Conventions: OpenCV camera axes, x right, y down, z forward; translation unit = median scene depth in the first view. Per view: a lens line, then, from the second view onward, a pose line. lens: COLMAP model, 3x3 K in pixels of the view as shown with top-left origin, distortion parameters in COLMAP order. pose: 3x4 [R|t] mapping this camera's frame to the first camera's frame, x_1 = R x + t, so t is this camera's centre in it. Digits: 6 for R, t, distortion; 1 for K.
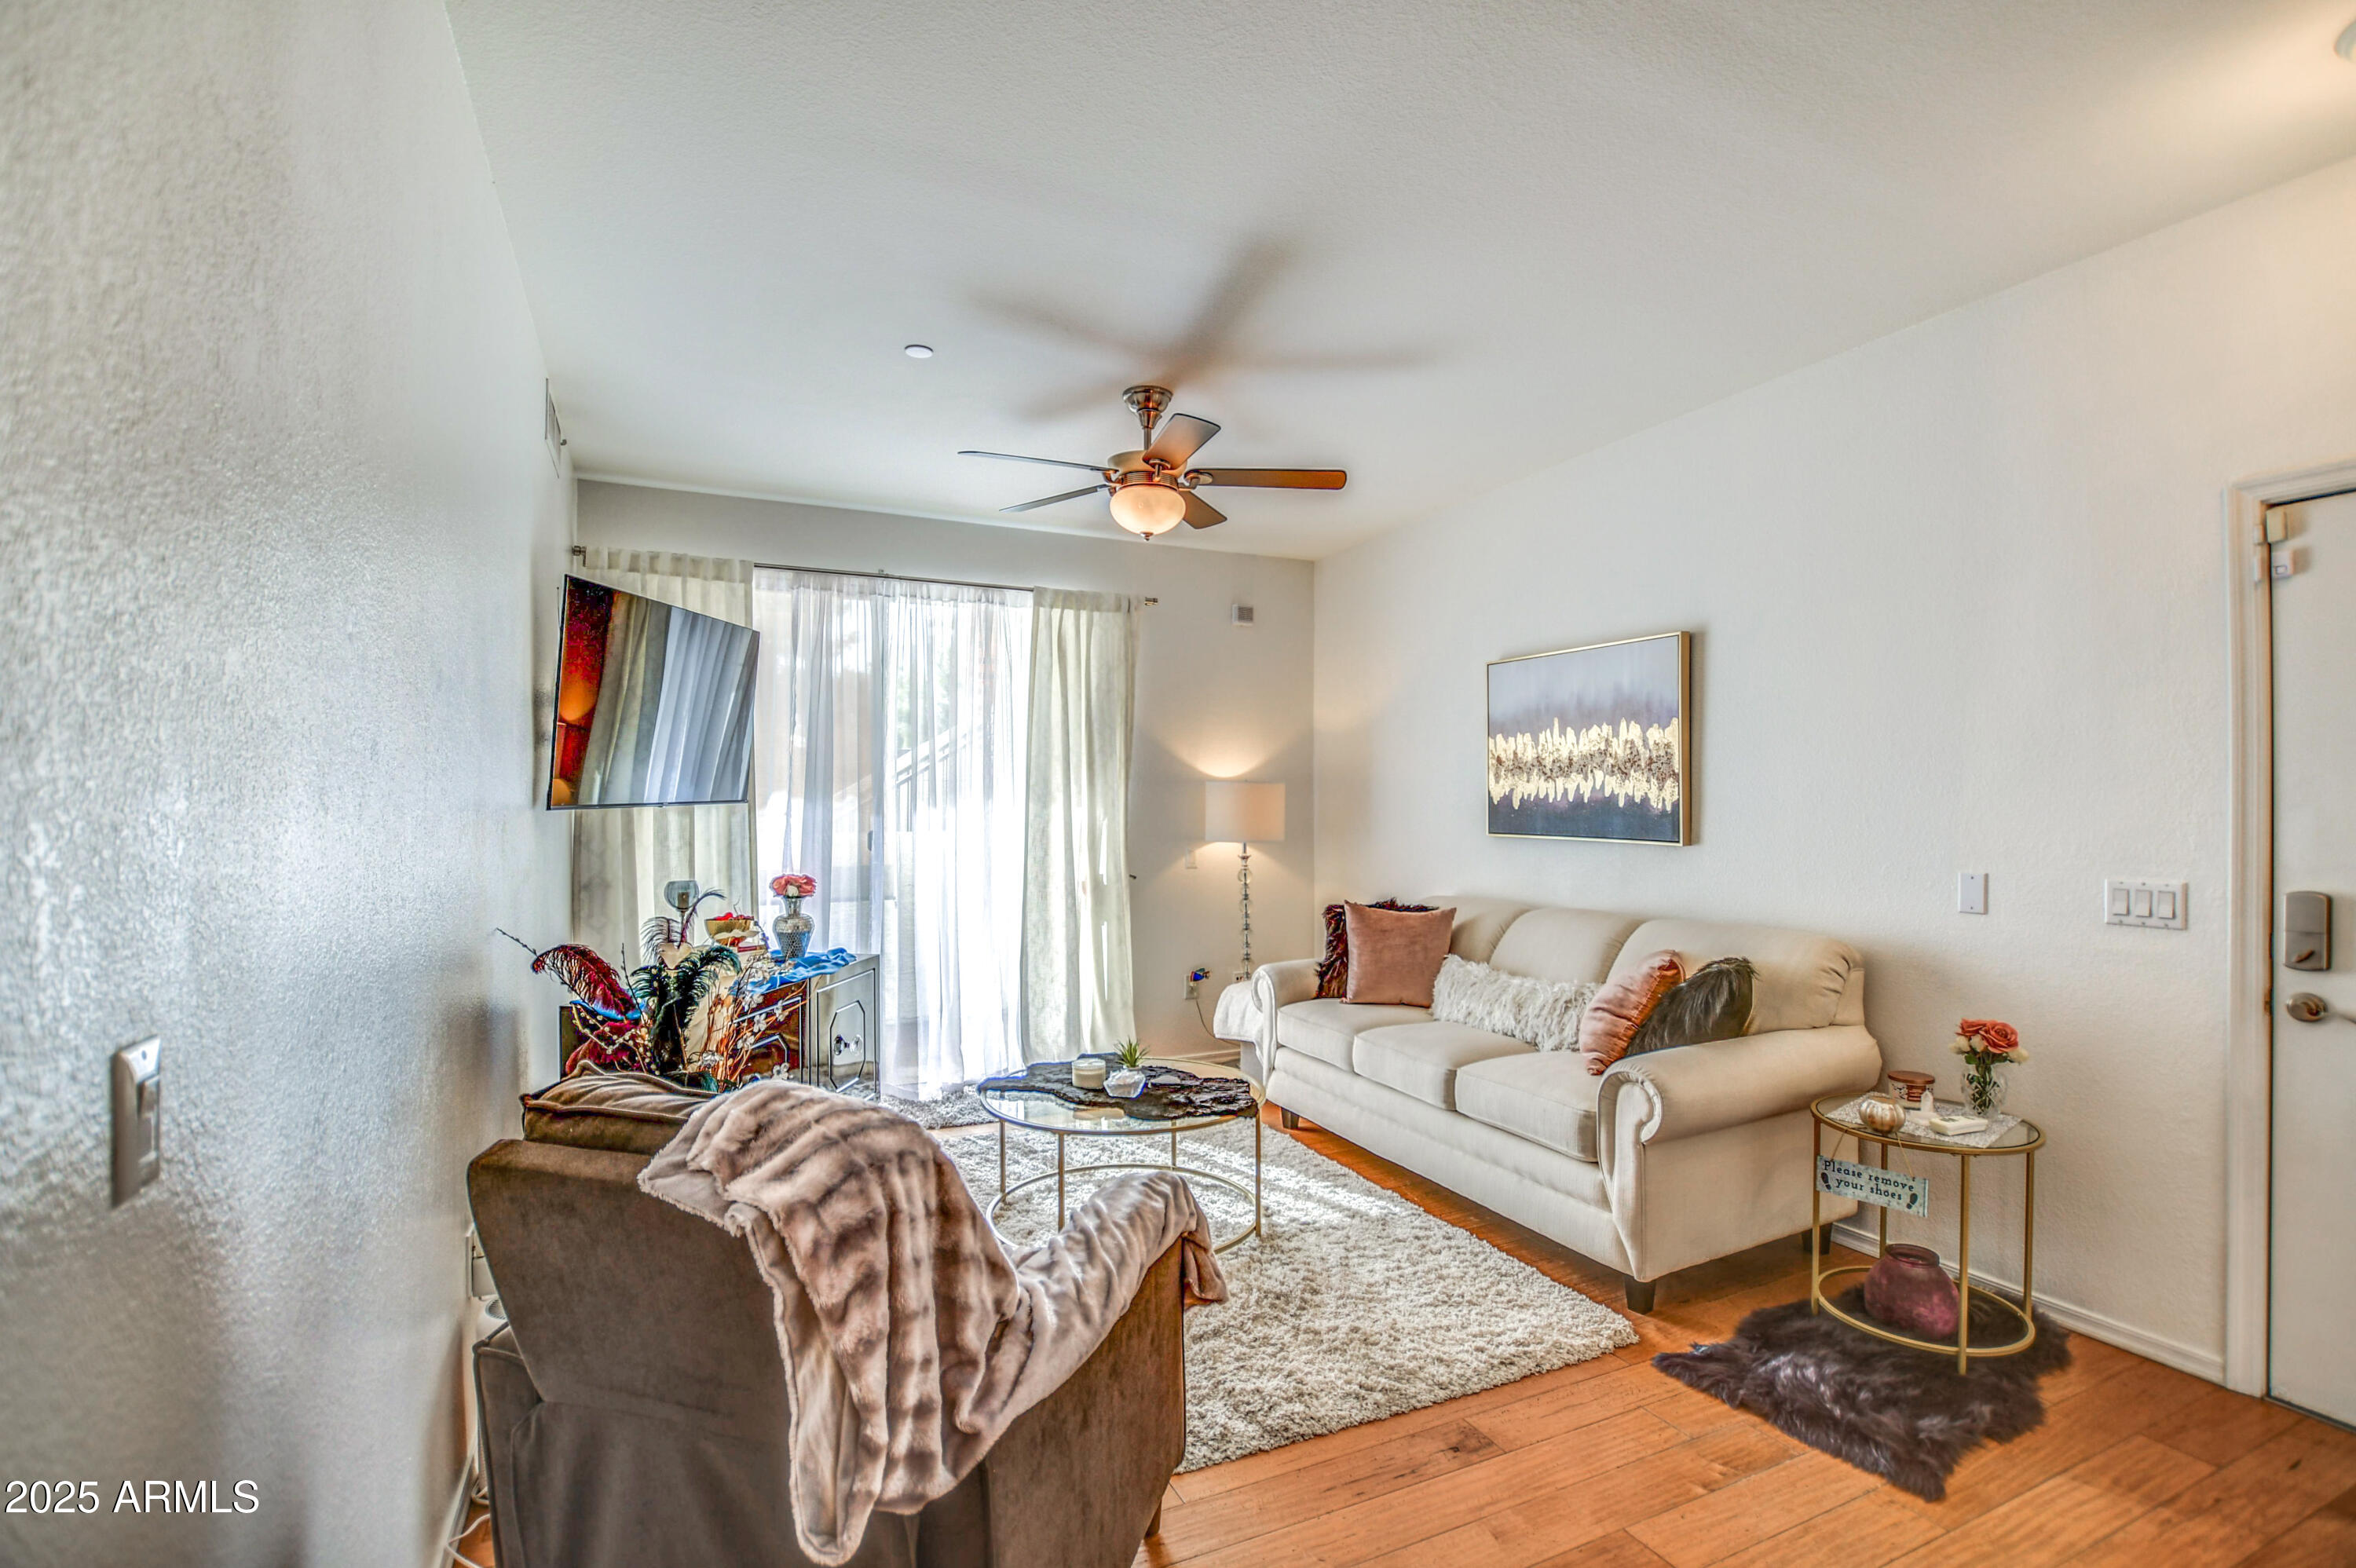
lens RADIAL K [[1046.1, 0, 1179.5], [0, 1046.1, 796.3], [0, 0, 1]] dist [-0.024924, 0.001349]
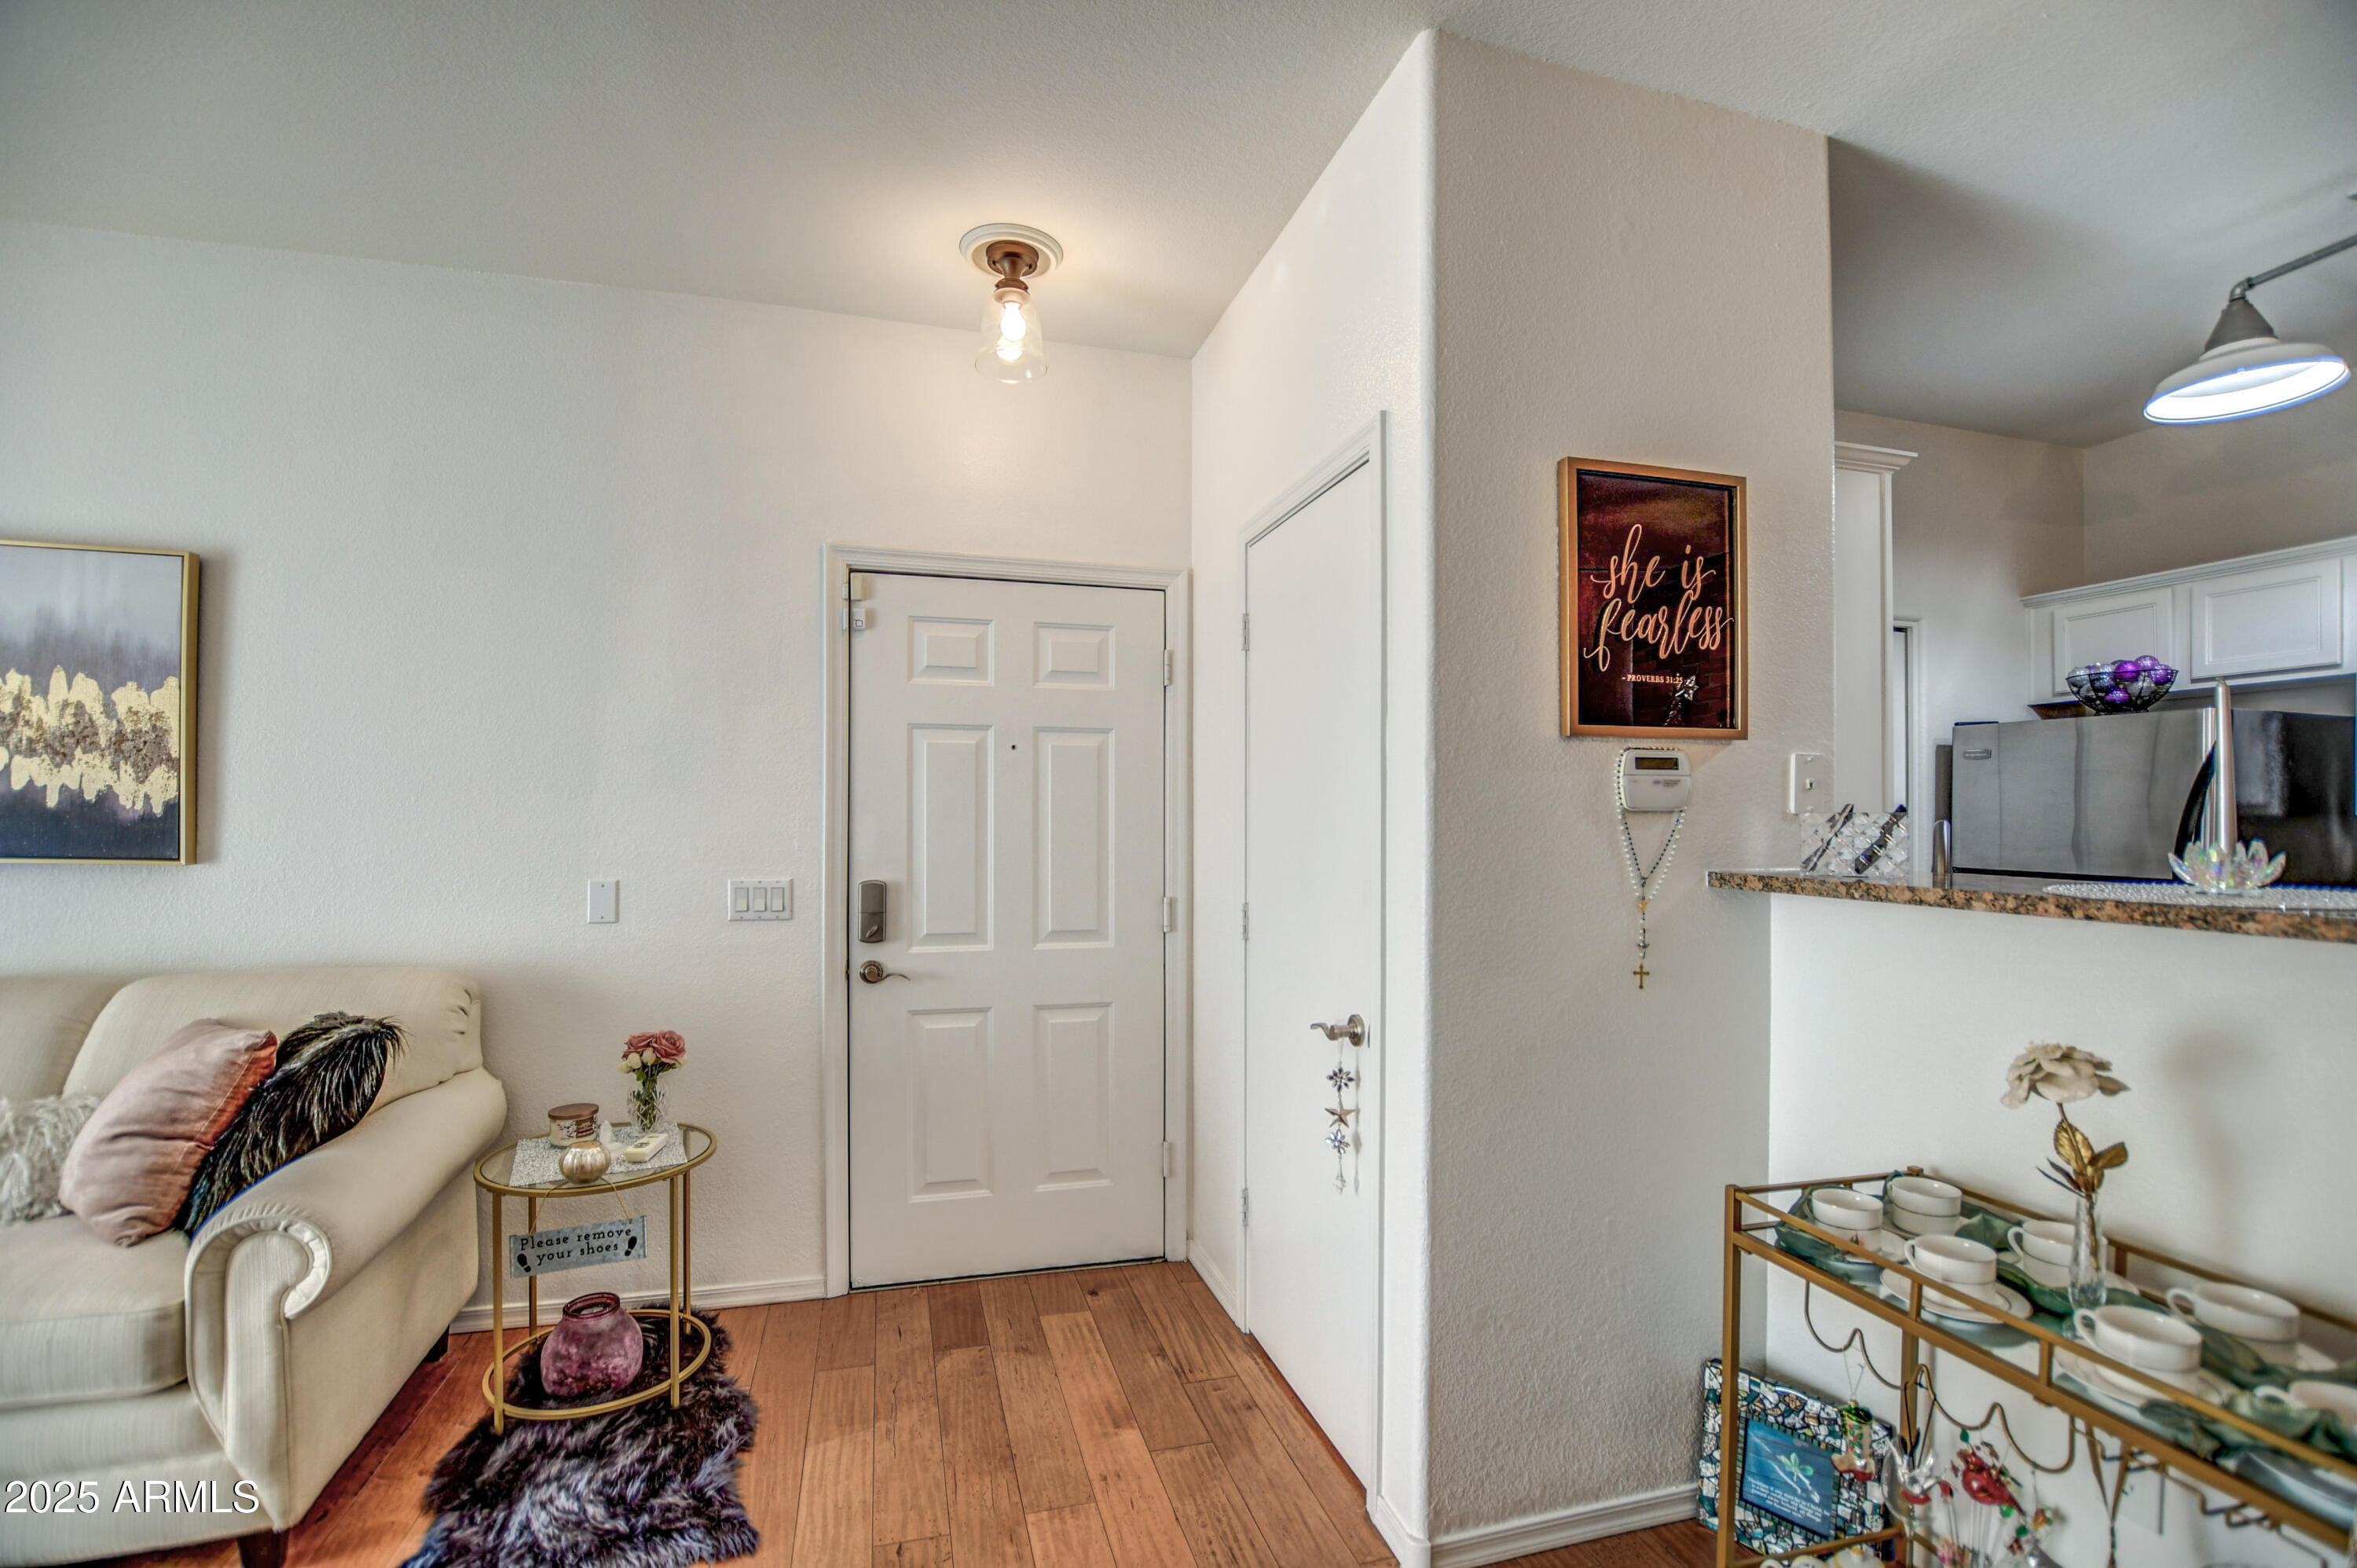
lens RADIAL K [[1046.6, 0, 1177.8], [0, 1046.6, 818.8], [0, 0, 1]] dist [-0.024924, 0.001349]
pose [[0.174095, 0.002824, 0.984725, -0.080639], [-0.016974, 0.999856, 0.000133, 0.007287], [-0.984583, -0.016738, 0.174118, 0.292800]]
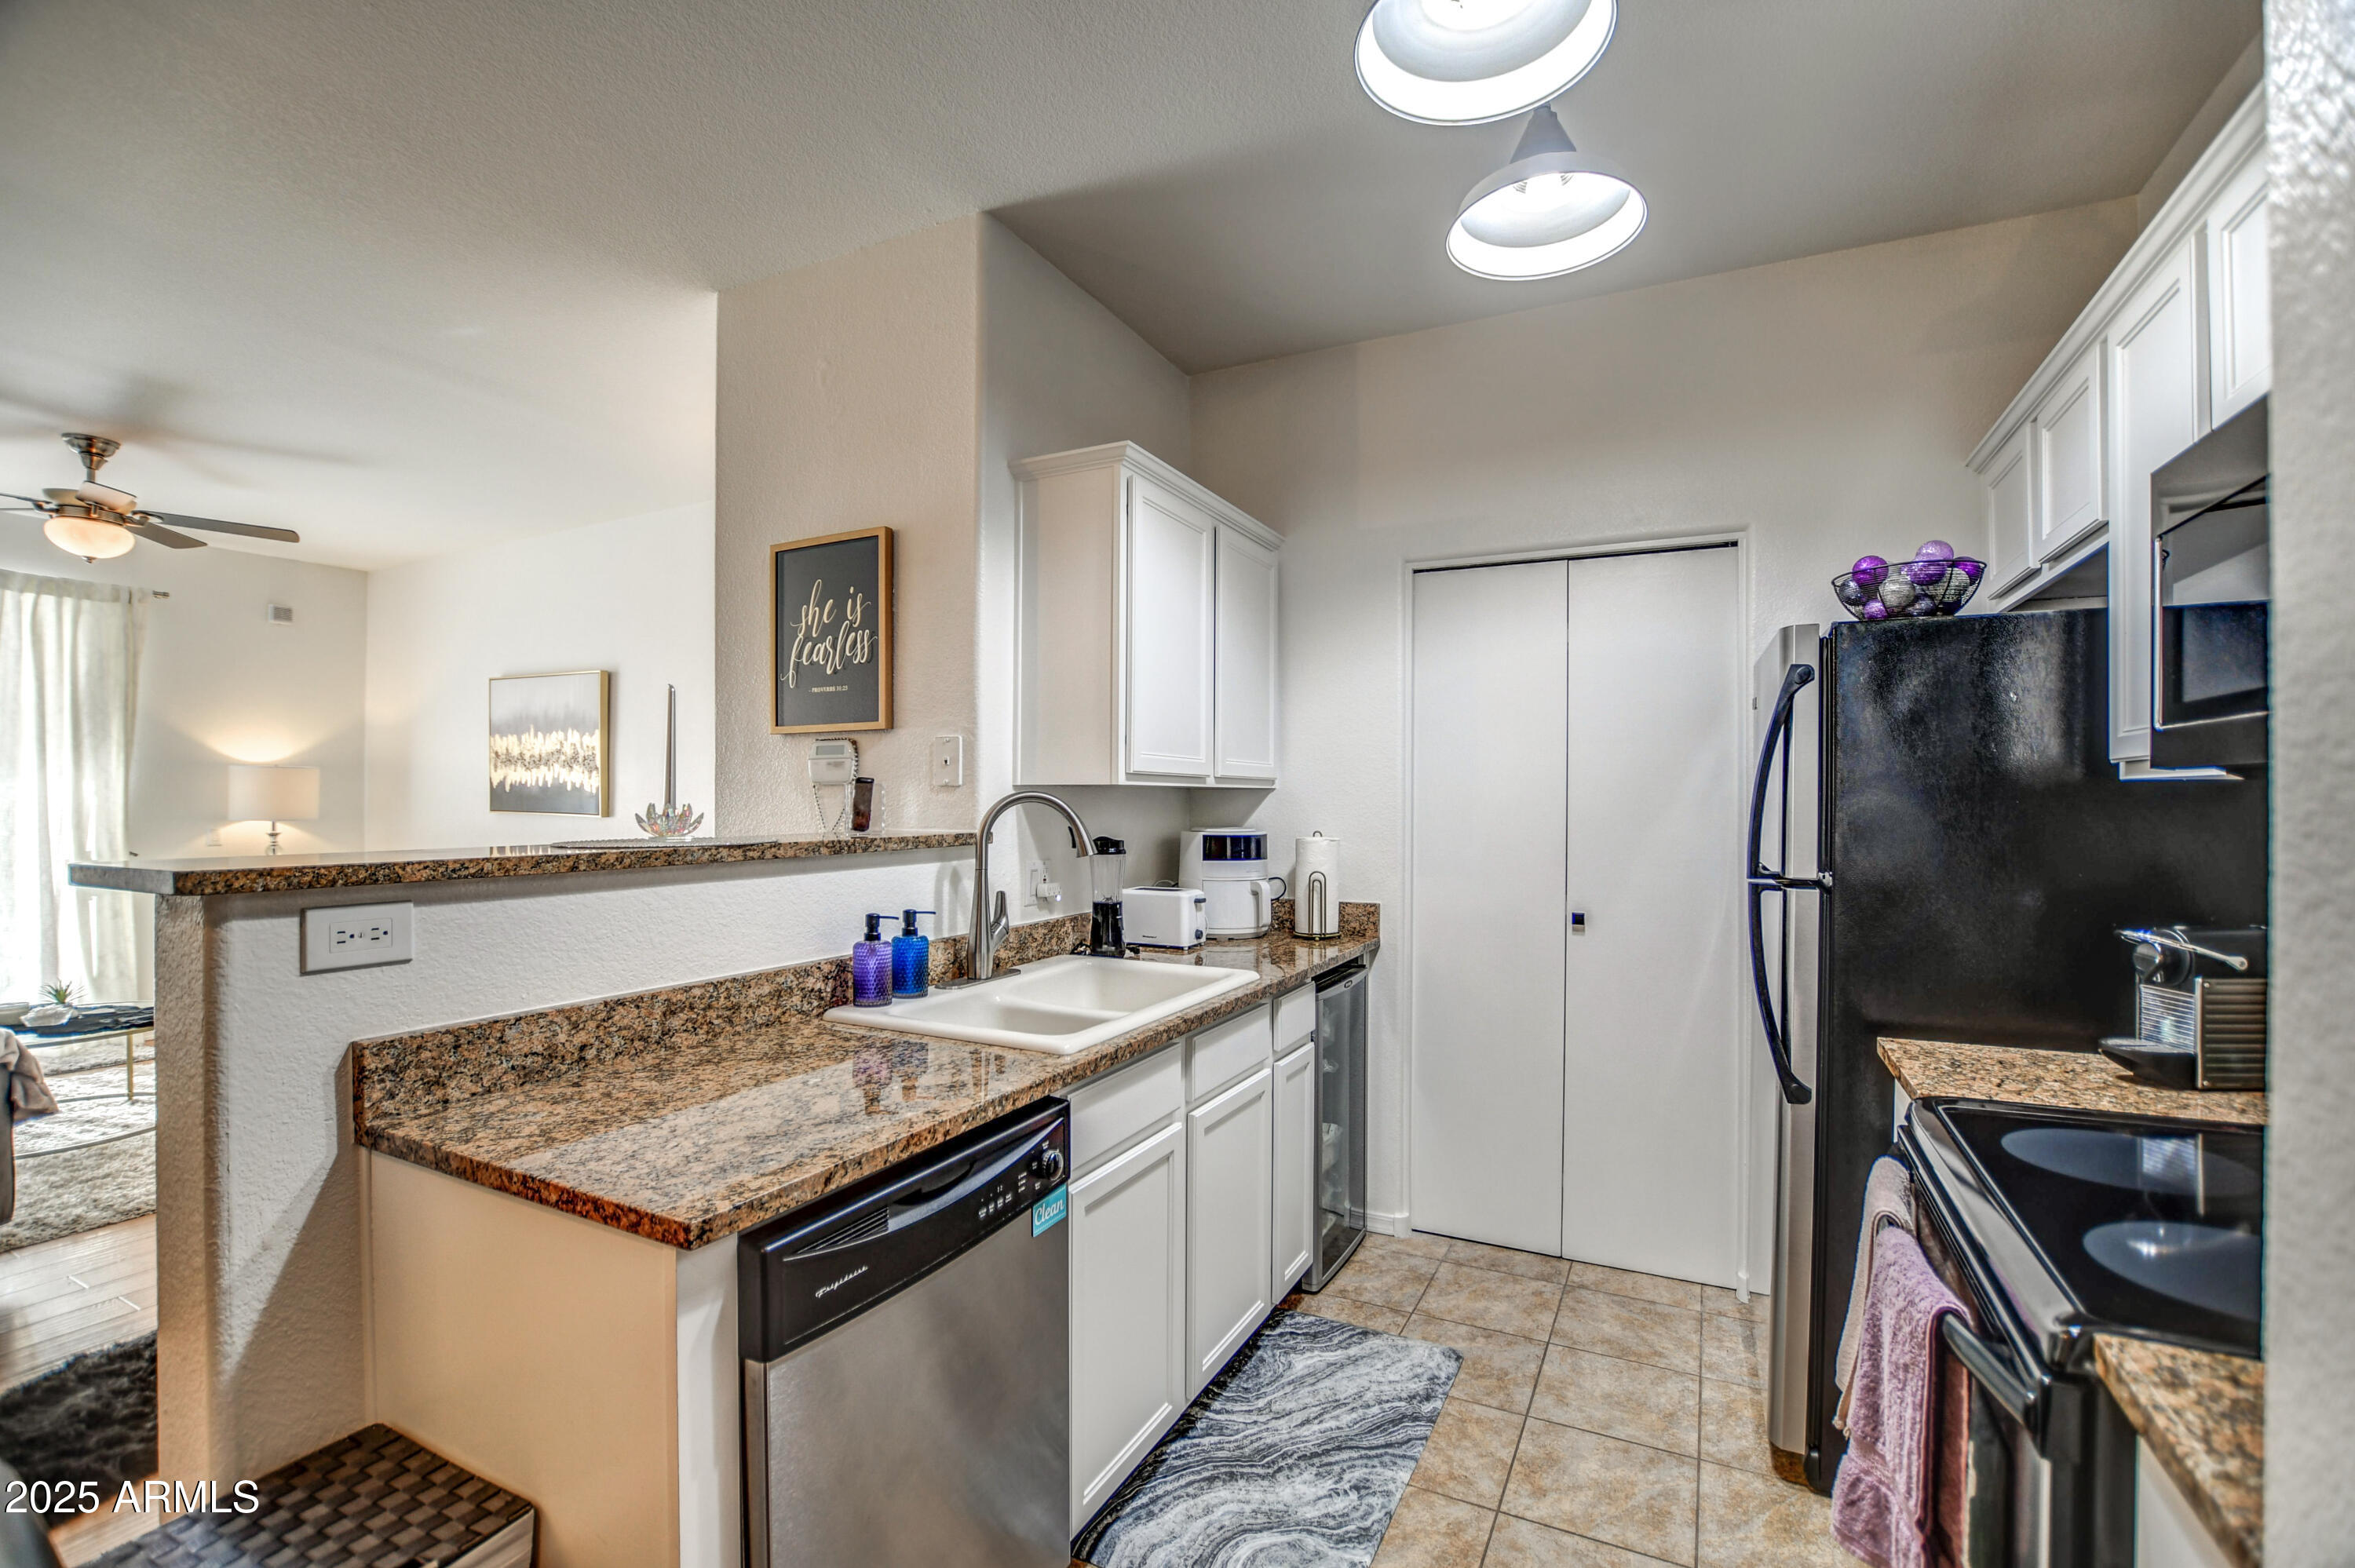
lens RADIAL K [[1045.6, 0, 1194.0], [0, 1045.6, 790.9], [0, 0, 1]] dist [-0.024924, 0.001349]
pose [[0.798360, 0.008213, 0.602124, 0.333470], [-0.012069, 0.999924, 0.002363, -0.003947], [-0.602059, -0.009154, 0.798399, -0.817516]]
